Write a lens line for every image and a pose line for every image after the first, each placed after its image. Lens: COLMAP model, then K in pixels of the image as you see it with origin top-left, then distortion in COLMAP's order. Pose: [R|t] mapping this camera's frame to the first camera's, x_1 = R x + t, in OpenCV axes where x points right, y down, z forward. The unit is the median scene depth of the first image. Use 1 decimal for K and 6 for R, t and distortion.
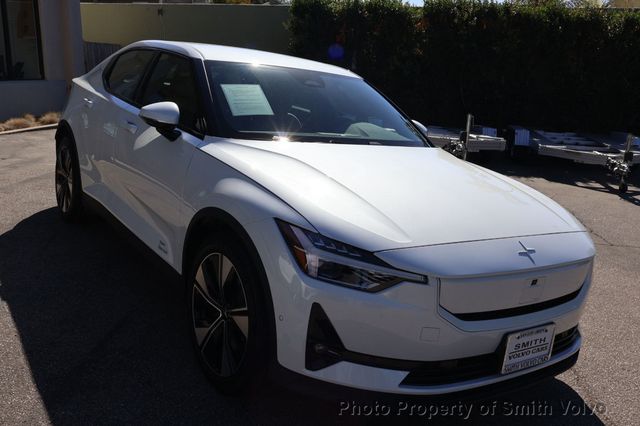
lens RADIAL K [[609.2, 0, 320.0], [0, 609.2, 213.0], [0, 0, 1]] dist [-0.004539, -0.004098]
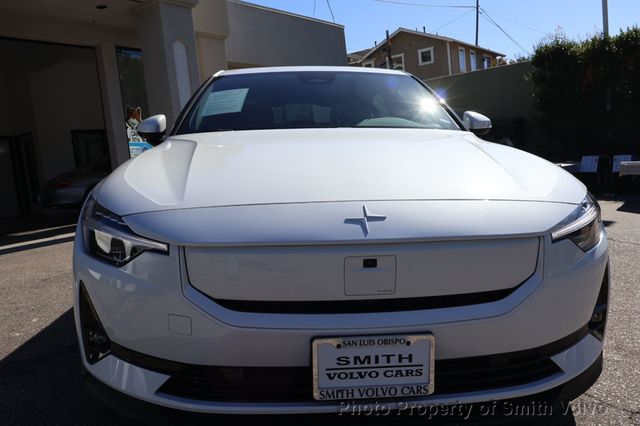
lens RADIAL K [[538.8, 0, 320.0], [0, 538.8, 213.0], [0, 0, 1]] dist [-0.002756, 0.000798]
pose [[0.851161, -0.060268, -0.521433, 0.624428], [-0.001460, 0.993111, -0.117169, 0.130799], [0.524902, 0.100491, 0.845209, 0.486455]]
